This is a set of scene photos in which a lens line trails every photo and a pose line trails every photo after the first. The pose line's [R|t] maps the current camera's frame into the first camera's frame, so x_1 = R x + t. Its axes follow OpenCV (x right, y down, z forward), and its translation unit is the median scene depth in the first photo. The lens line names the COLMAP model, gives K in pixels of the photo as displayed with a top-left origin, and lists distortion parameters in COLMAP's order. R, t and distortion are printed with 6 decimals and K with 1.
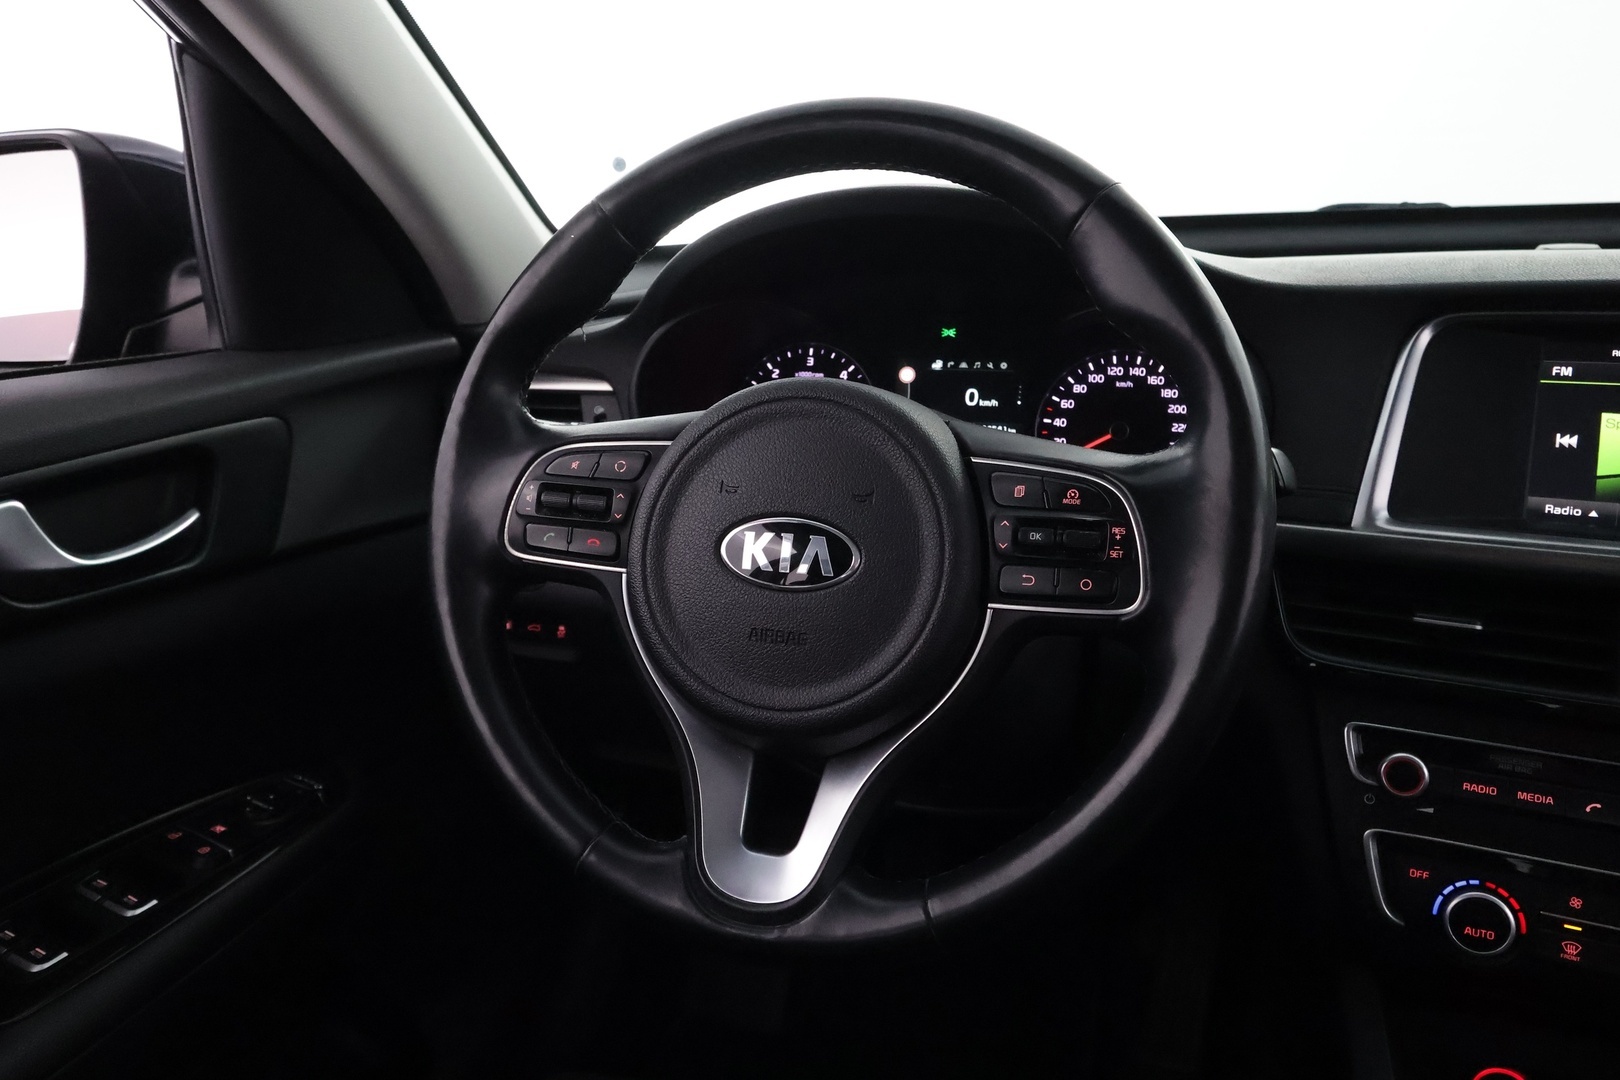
lens RADIAL K [[1178.5, 0, 811.9], [0, 1178.5, 534.8], [0, 0, 1]] dist [0.007215, 0.001757]
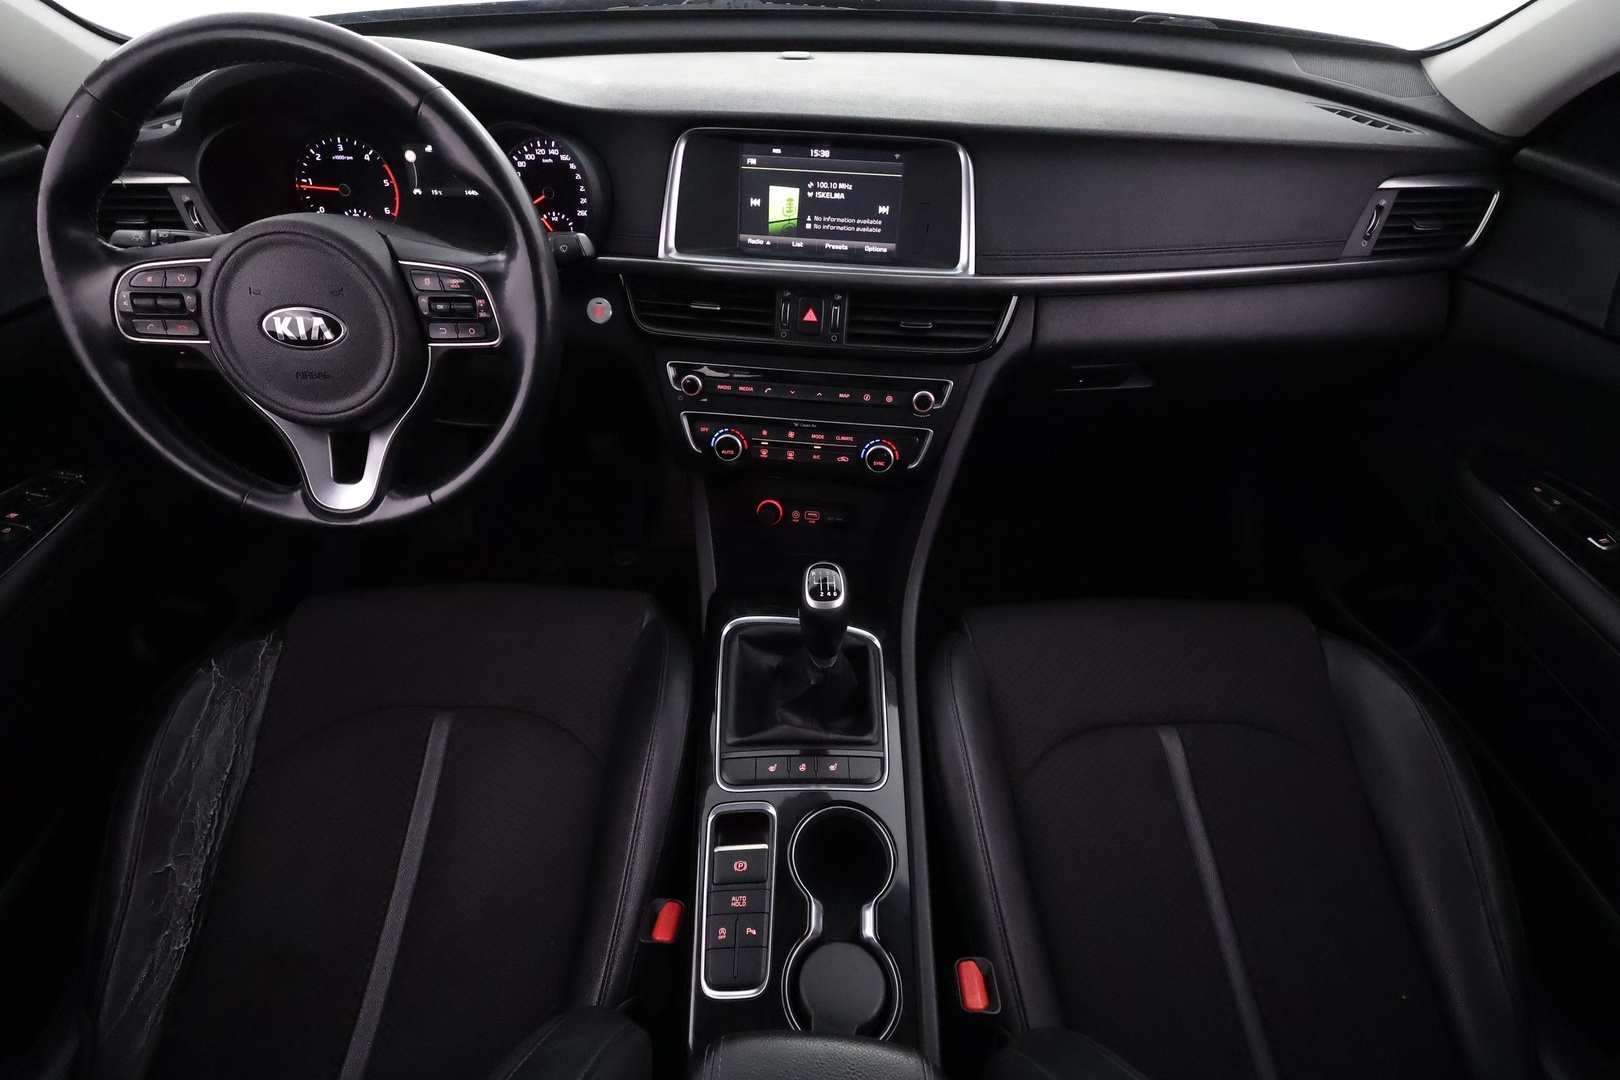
lens RADIAL K [[749.6, 0, 808.1], [0, 749.6, 541.2], [0, 0, 1]] dist [0.003116, -0.002243]
pose [[0.937351, -0.206290, 0.280744, 0.251339], [0.059931, 0.889309, 0.453362, -0.134513], [-0.343192, -0.408134, 0.845958, -0.293636]]
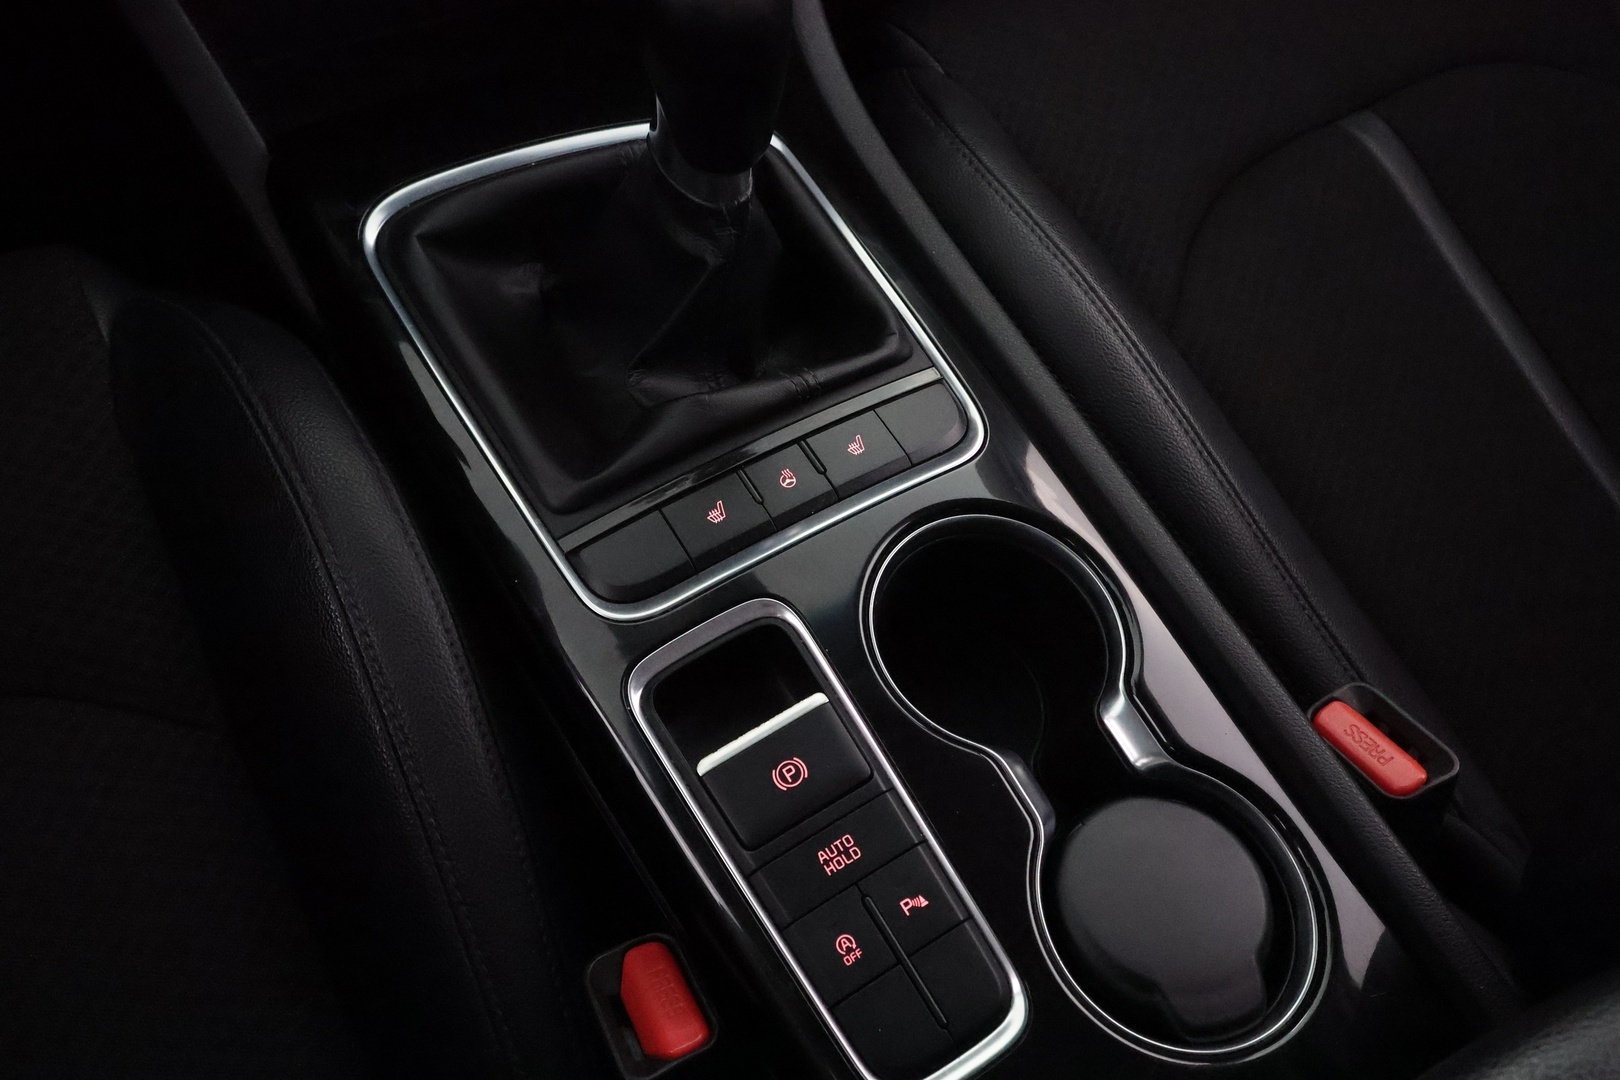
lens RADIAL K [[1275.8, 0, 805.6], [0, 1275.8, 539.9], [0, 0, 1]] dist [0.002913, -0.004631]
pose [[0.622285, -0.629886, 0.464763, 0.151157], [0.138361, 0.672884, 0.726693, 0.182338], [-0.770466, -0.387906, 0.505877, 0.135139]]
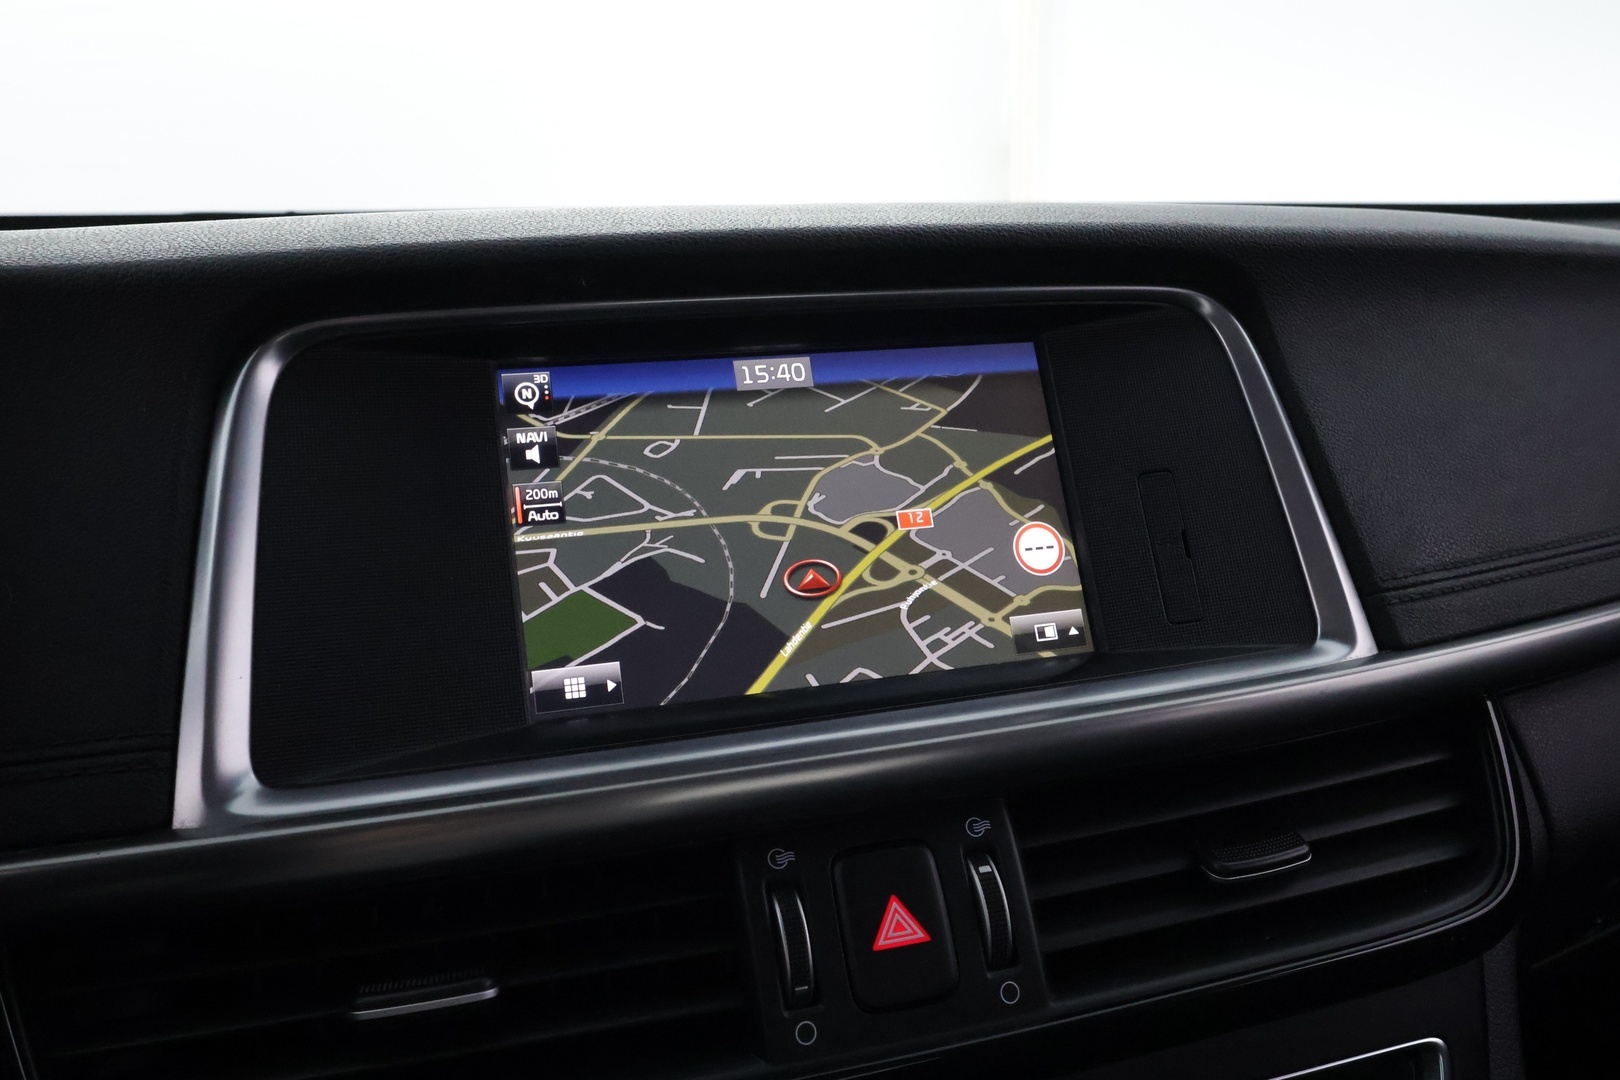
lens RADIAL K [[1275.8, 0, 806.3], [0, 1275.8, 552.3], [0, 0, 1]] dist [0.002913, -0.004631]
pose [[0.726089, -0.144631, 0.672218, 0.334447], [0.209548, 0.977668, -0.015991, -0.049032], [-0.654893, 0.152473, 0.740180, 0.515388]]
